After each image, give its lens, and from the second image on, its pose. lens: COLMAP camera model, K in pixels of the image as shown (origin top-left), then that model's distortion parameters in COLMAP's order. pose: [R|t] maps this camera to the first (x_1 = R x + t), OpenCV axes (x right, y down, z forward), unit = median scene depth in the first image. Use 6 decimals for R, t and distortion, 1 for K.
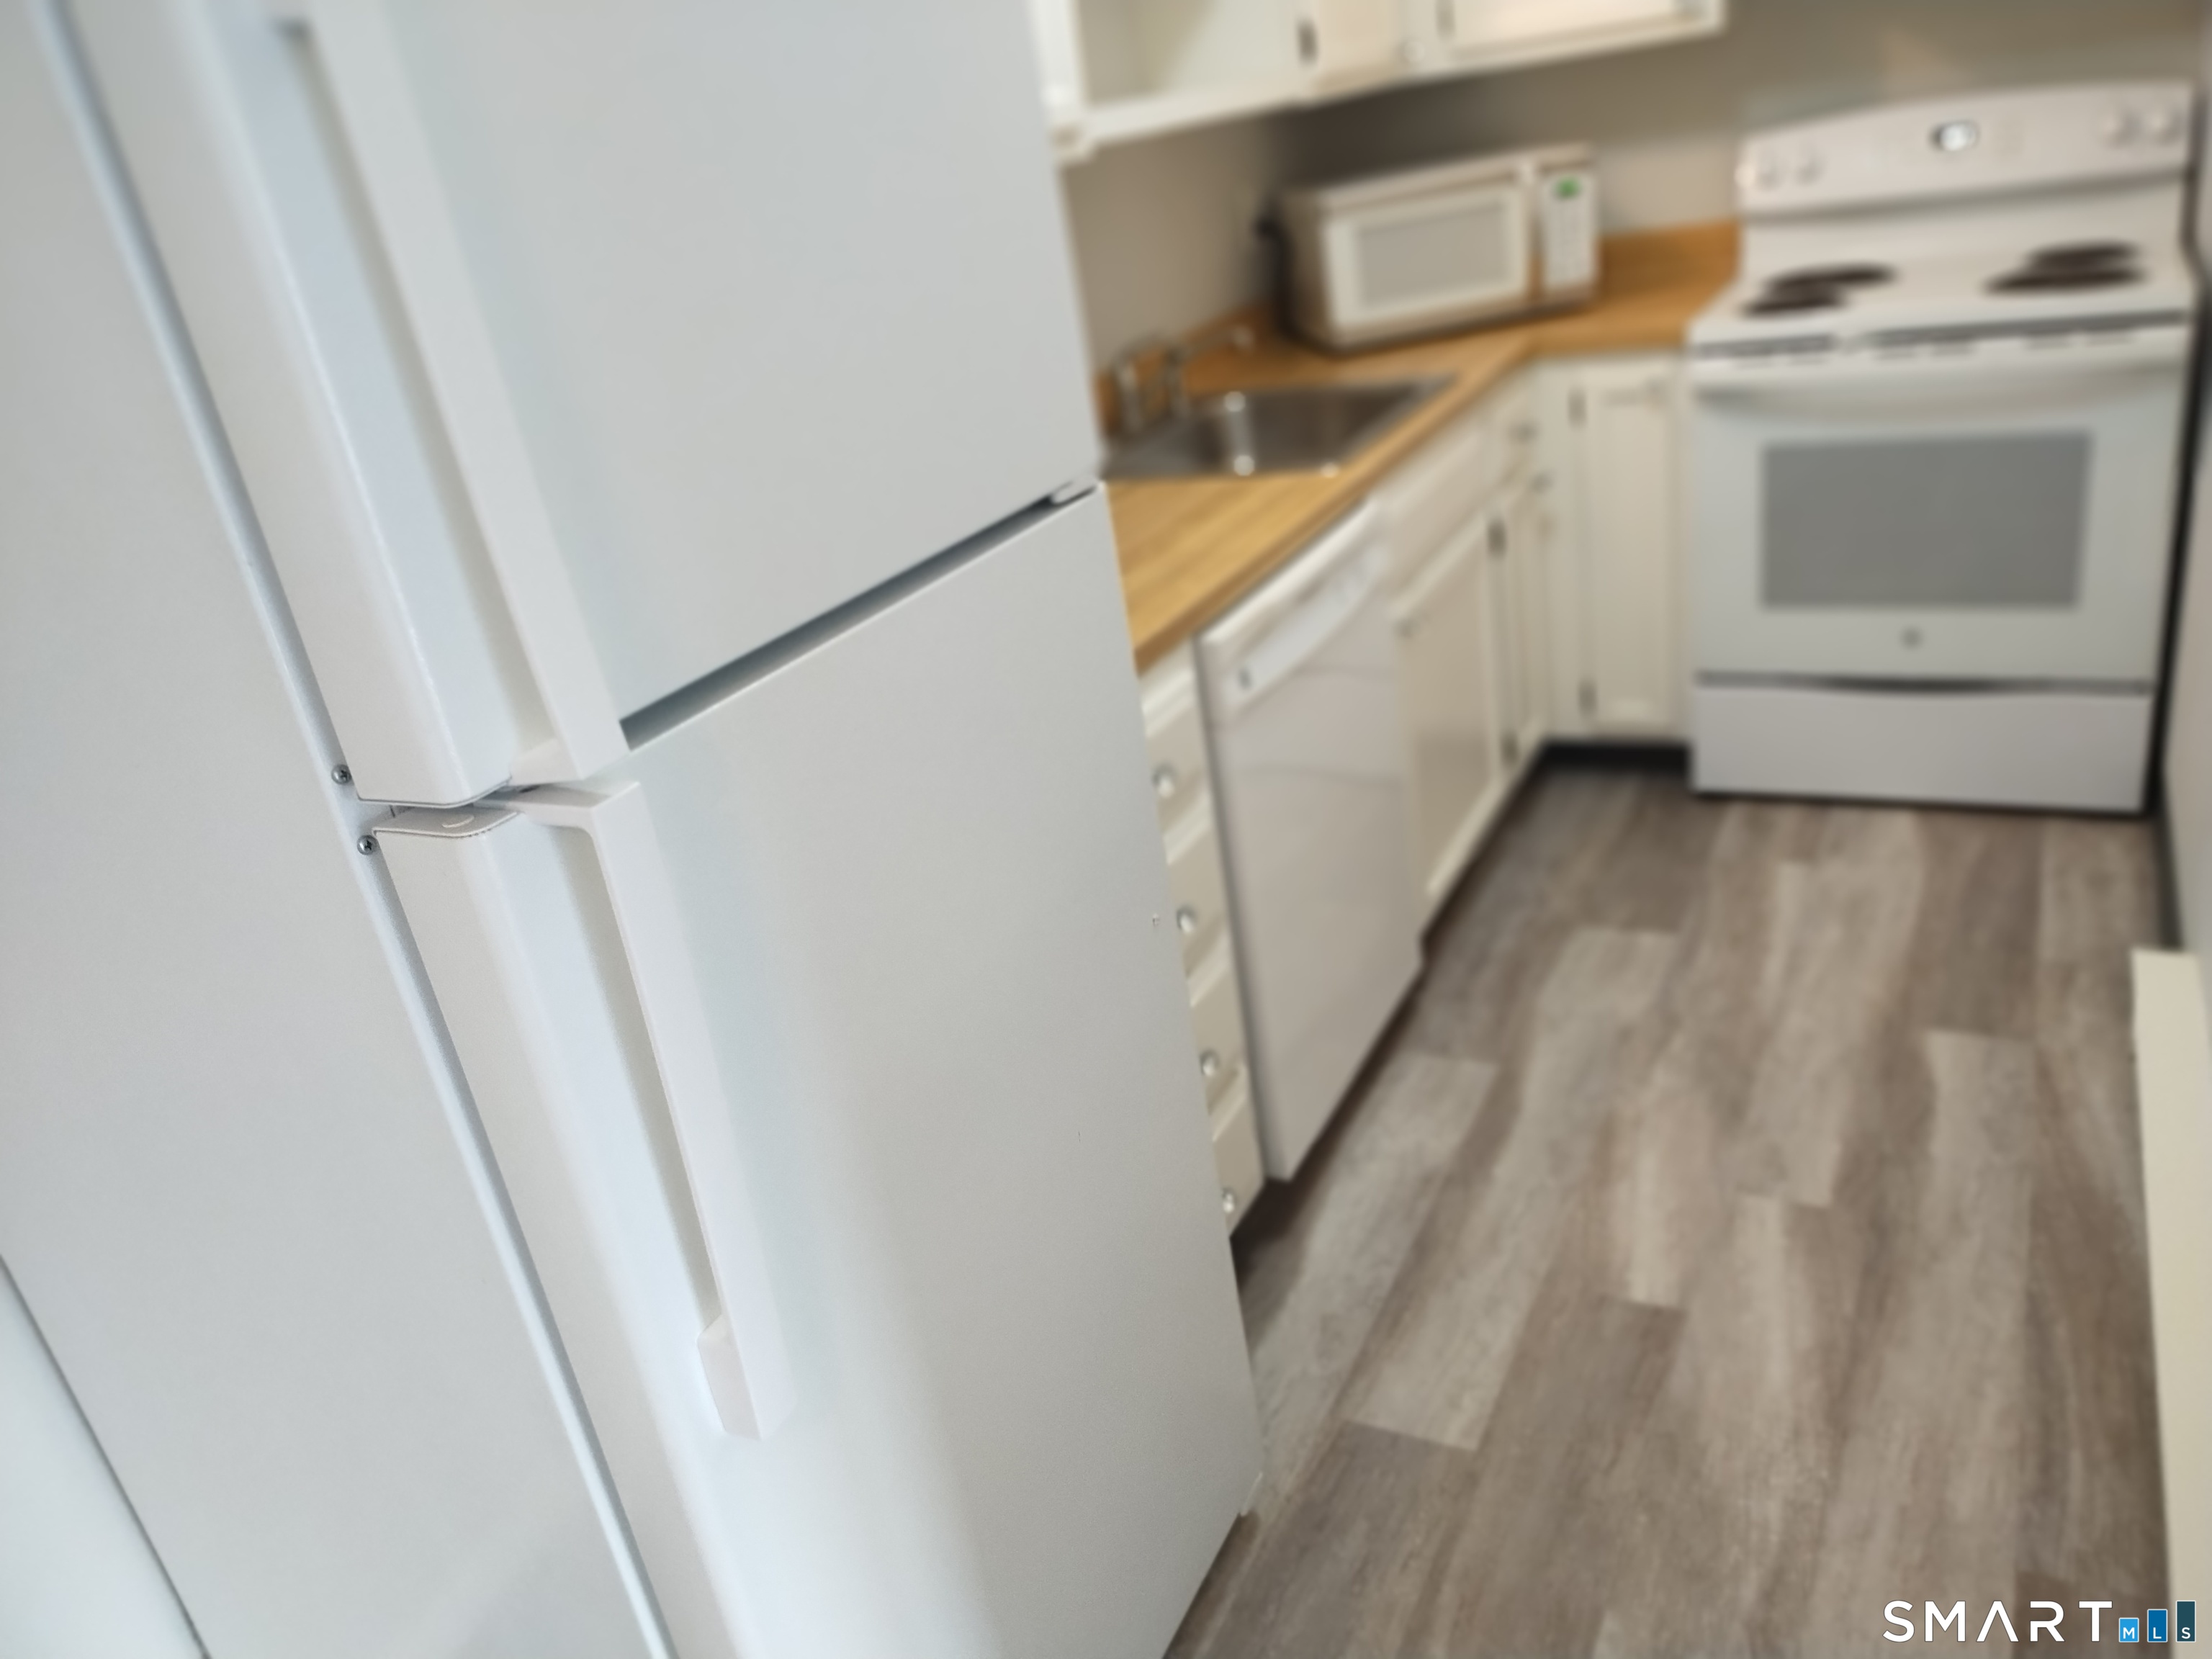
lens RADIAL K [[1638.9, 0, 1136.1], [0, 1638.9, 820.5], [0, 0, 1]] dist [0.047452, -0.066028]
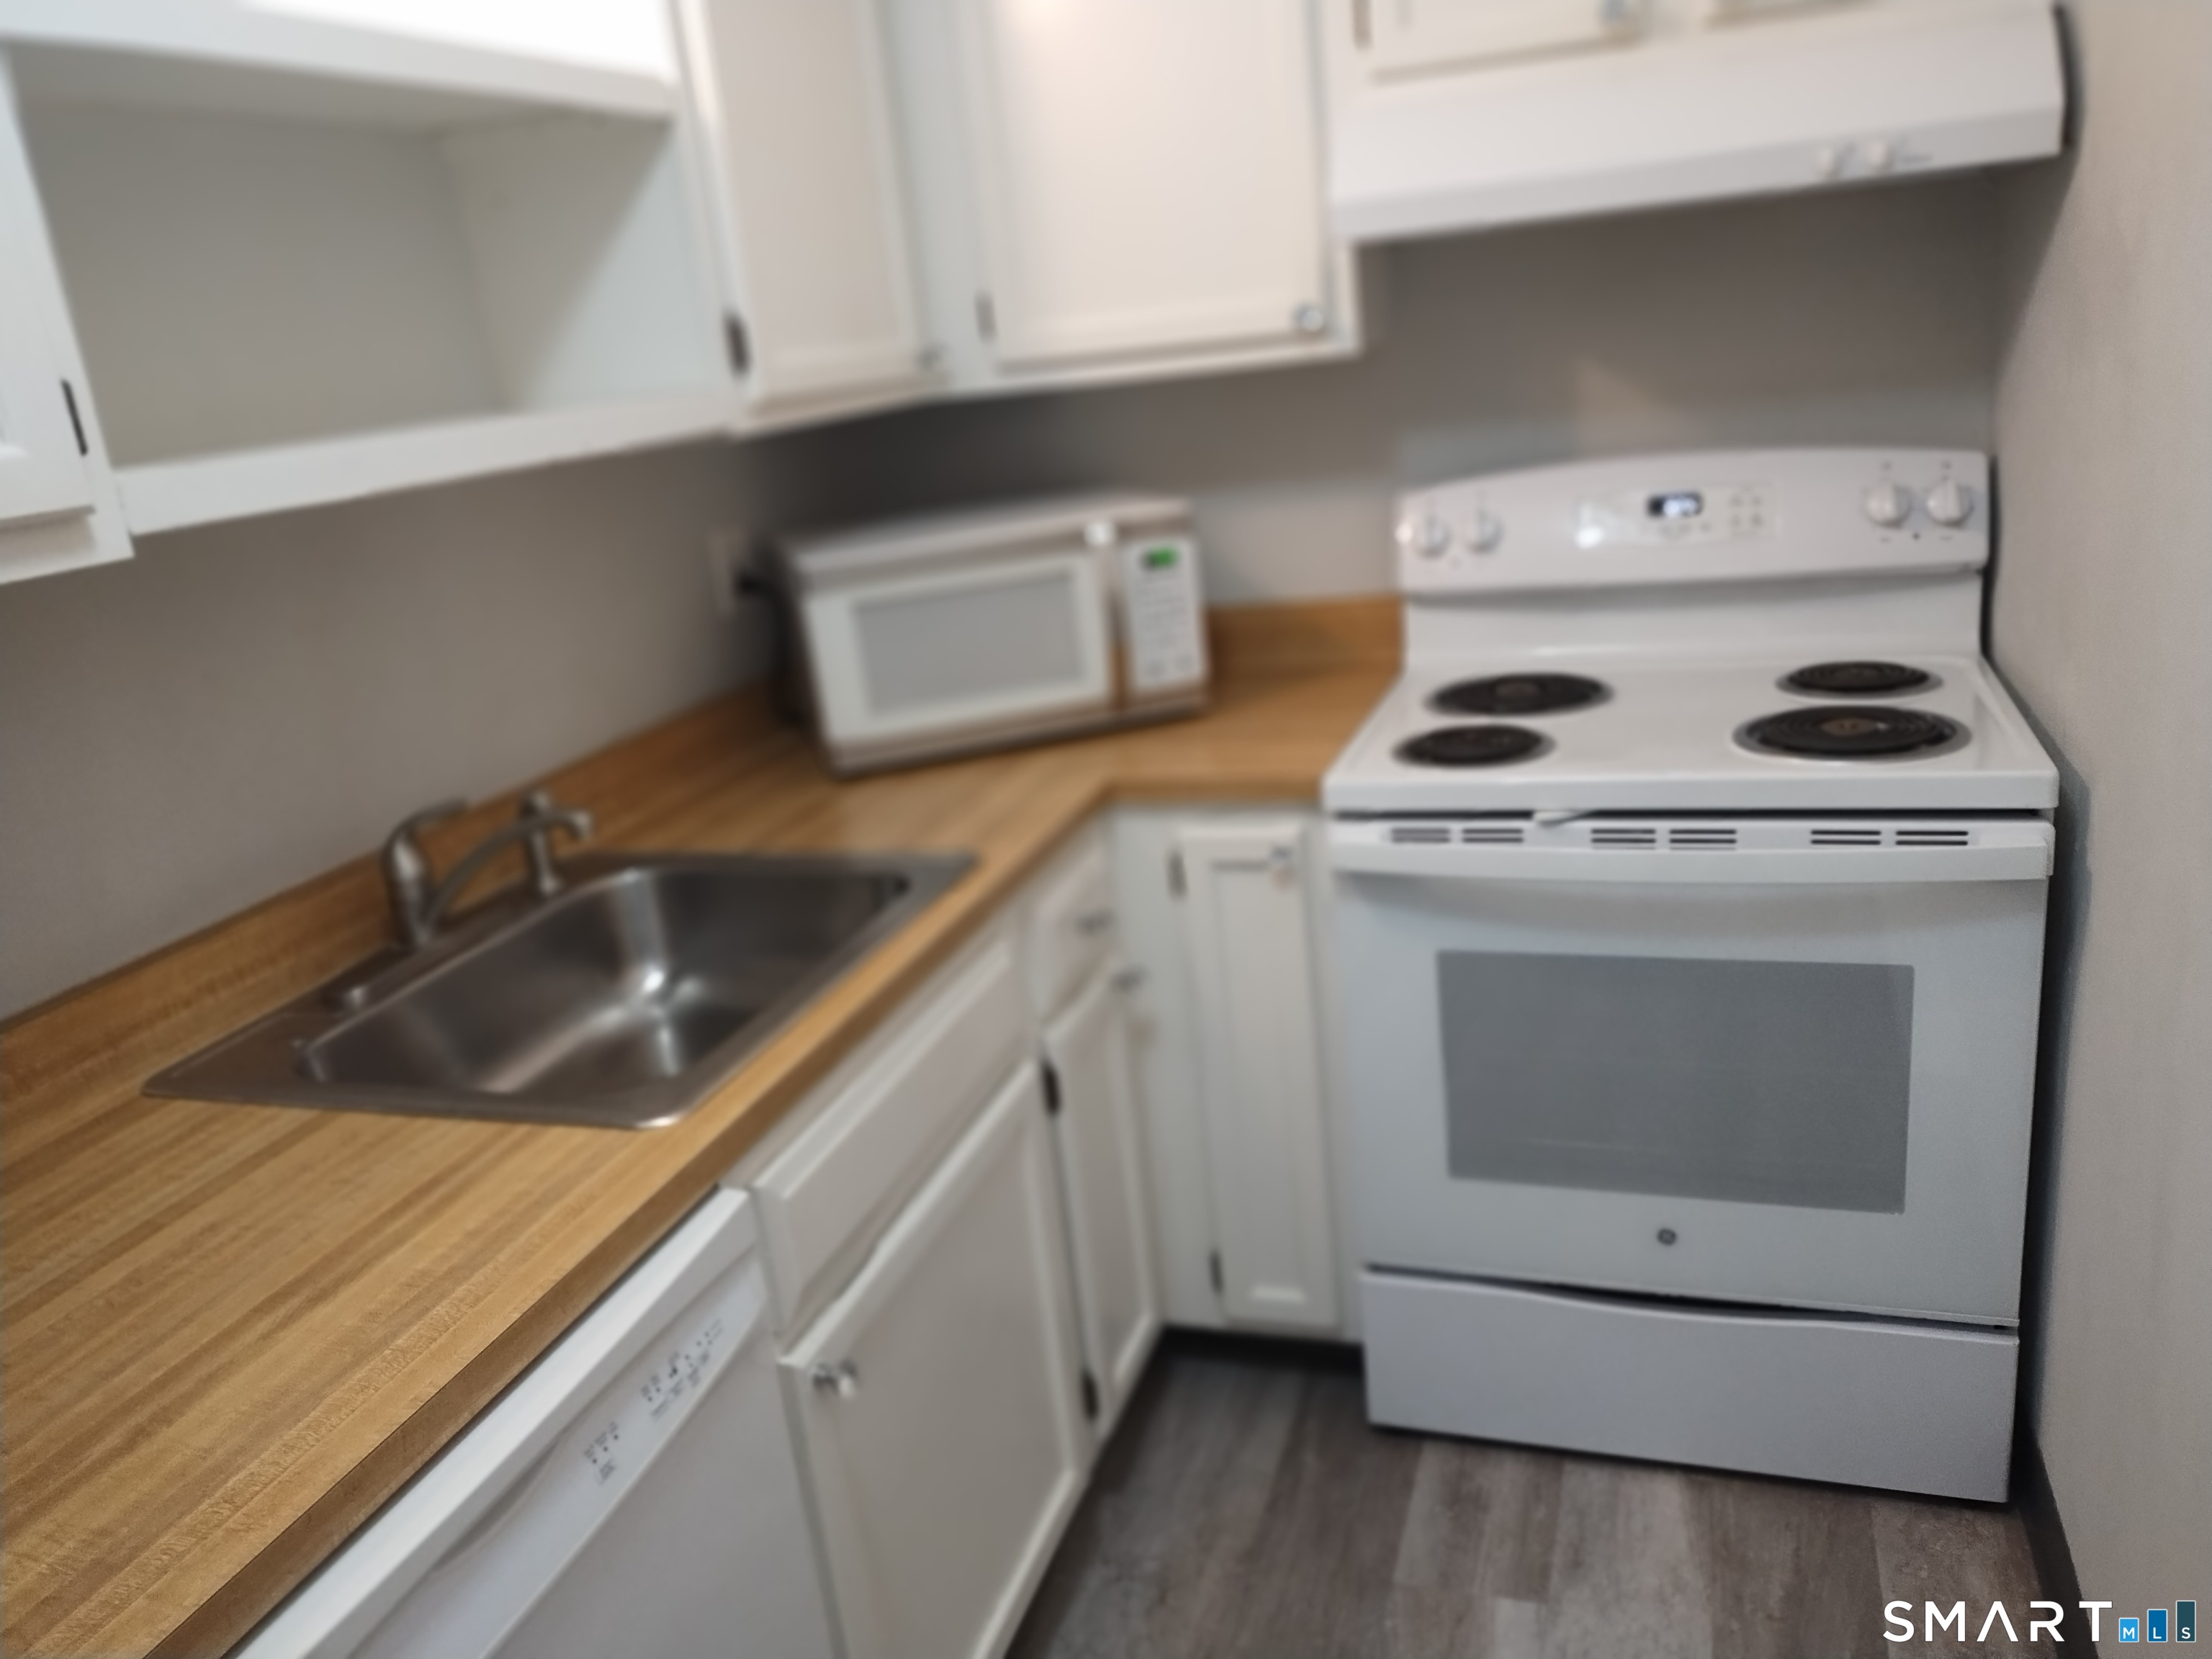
lens RADIAL K [[1638.9, 0, 1136.1], [0, 1638.9, 820.5], [0, 0, 1]] dist [0.047452, -0.066028]
pose [[0.987826, 0.000265, 0.155565, 0.156163], [0.020743, 0.990844, -0.133406, -0.195183], [-0.154176, 0.135009, 0.978776, 0.362888]]
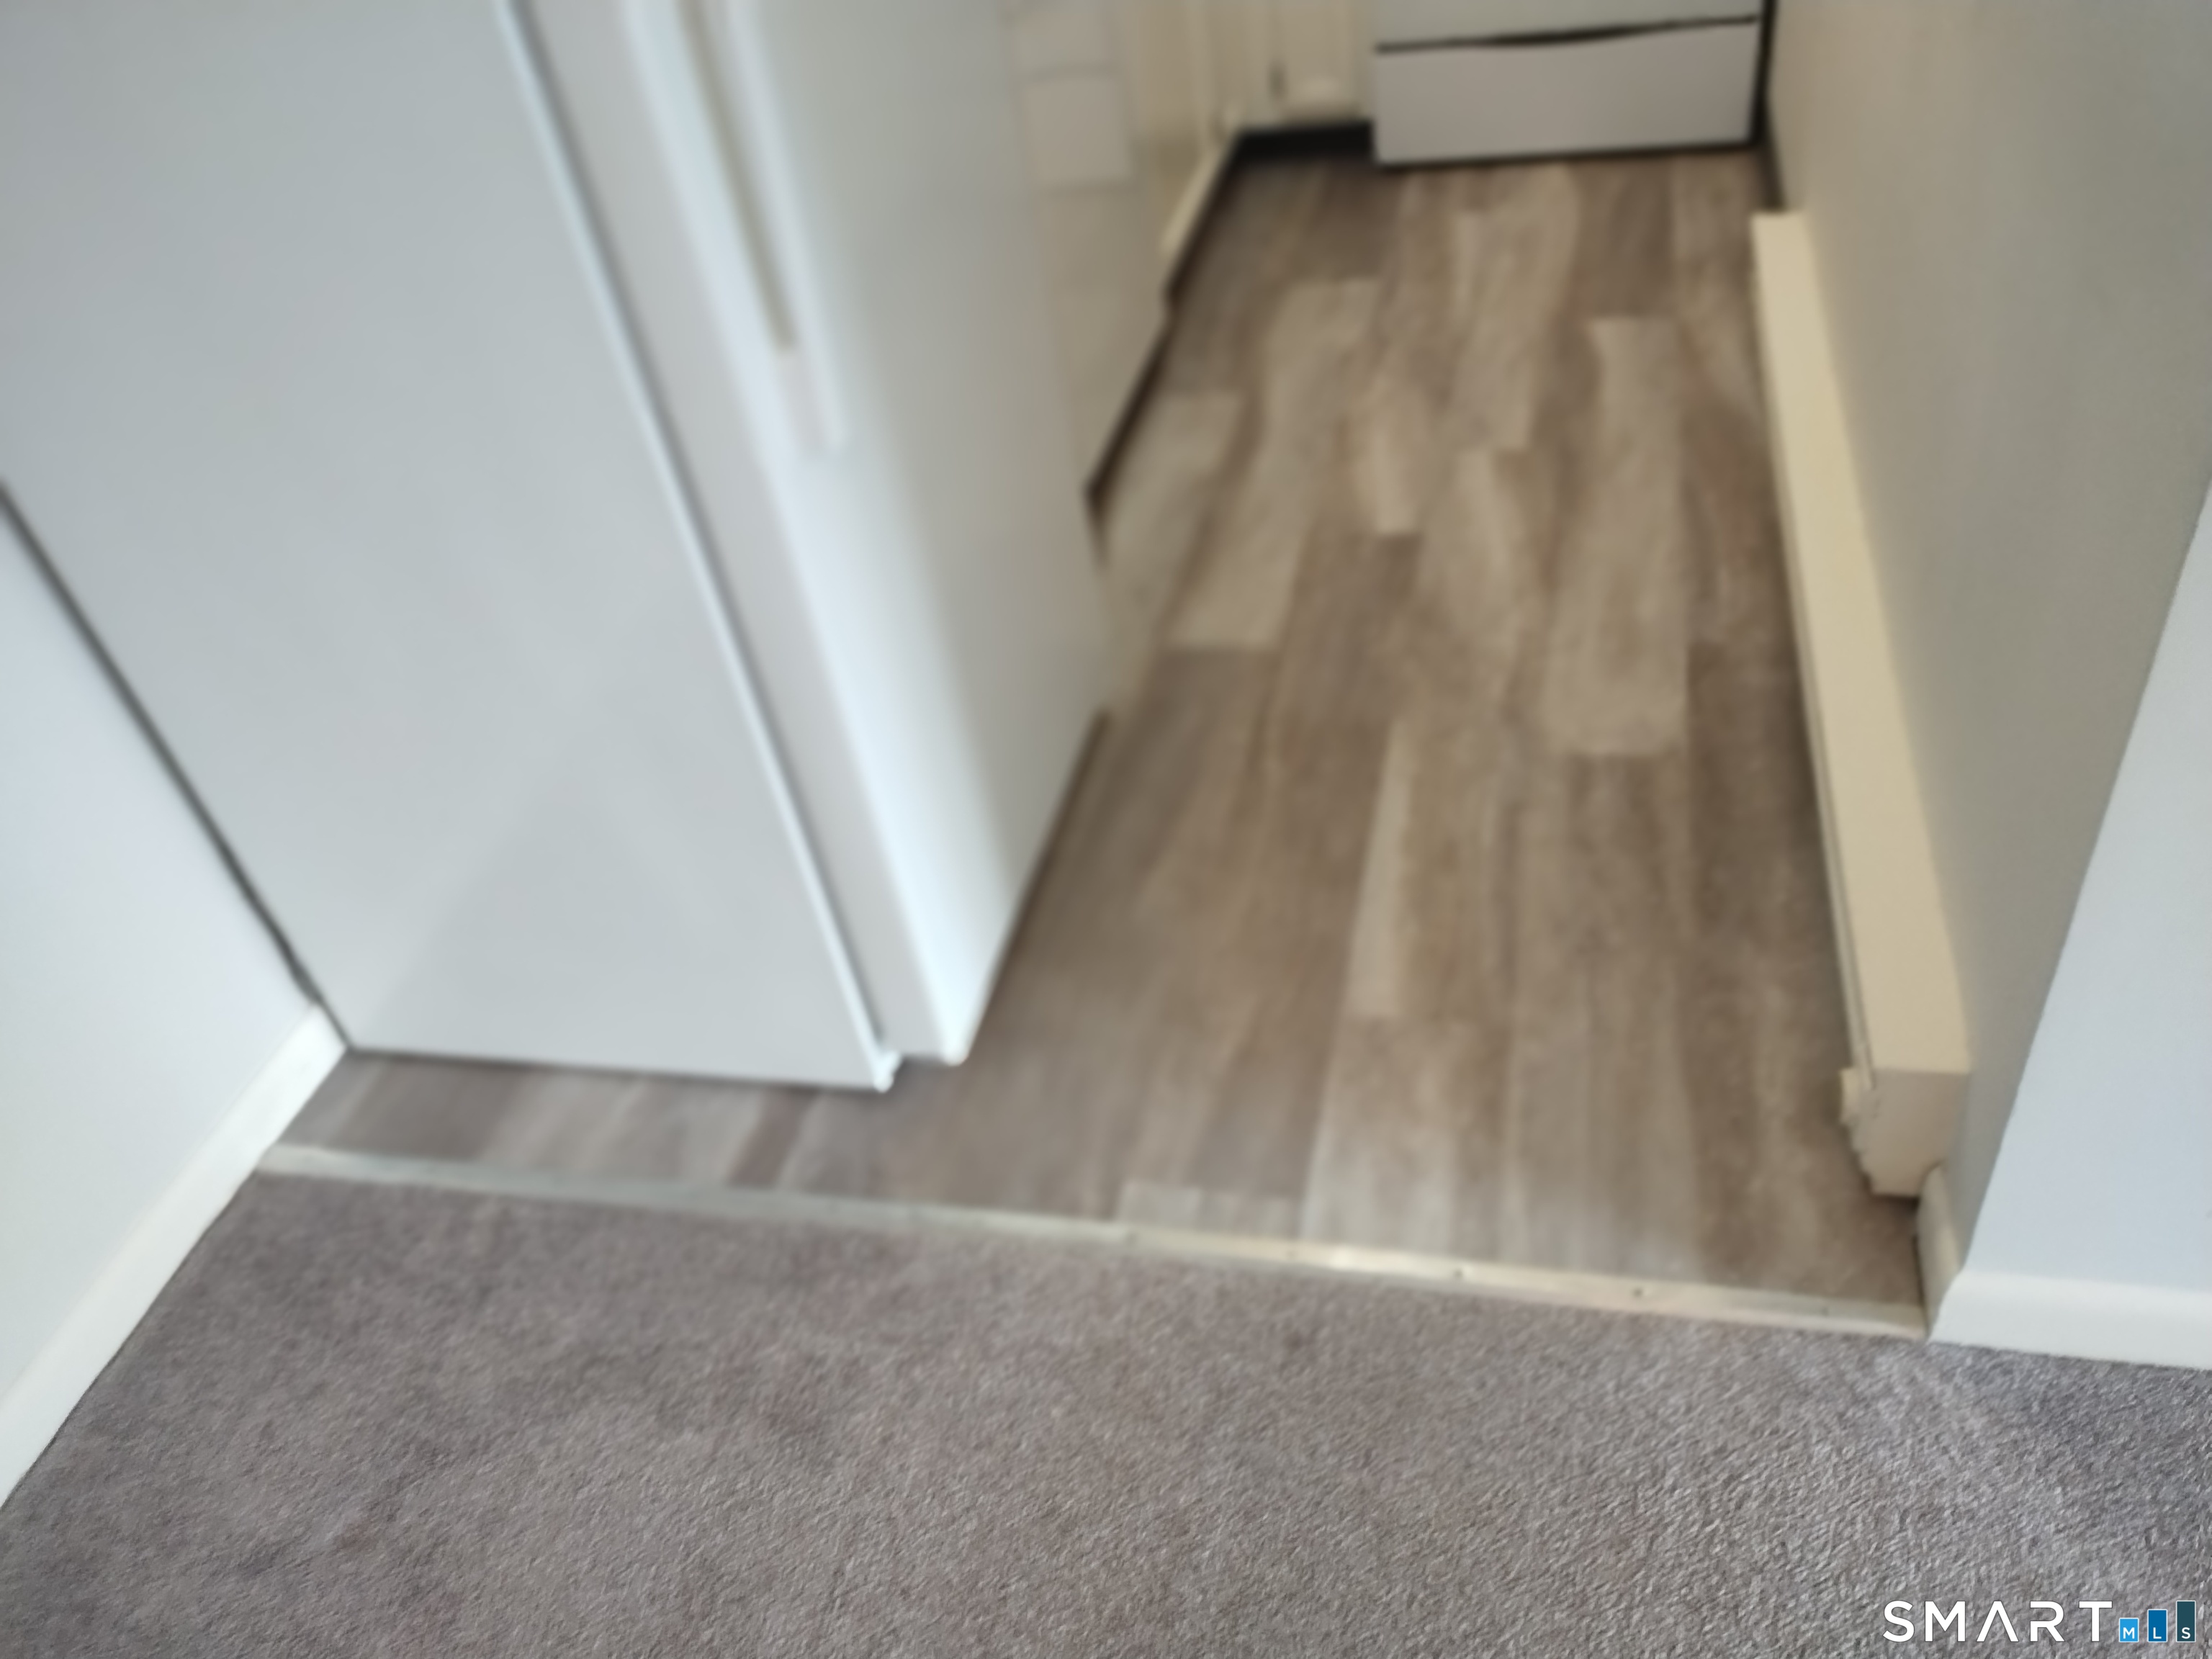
lens RADIAL K [[1634.4, 0, 1105.6], [0, 1634.4, 762.4], [0, 0, 1]] dist [0.050586, -0.071818]
pose [[0.975376, -0.137724, 0.172260, -0.089574], [0.096444, 0.968766, 0.228452, 0.111436], [-0.198343, -0.206213, 0.958194, -0.104442]]
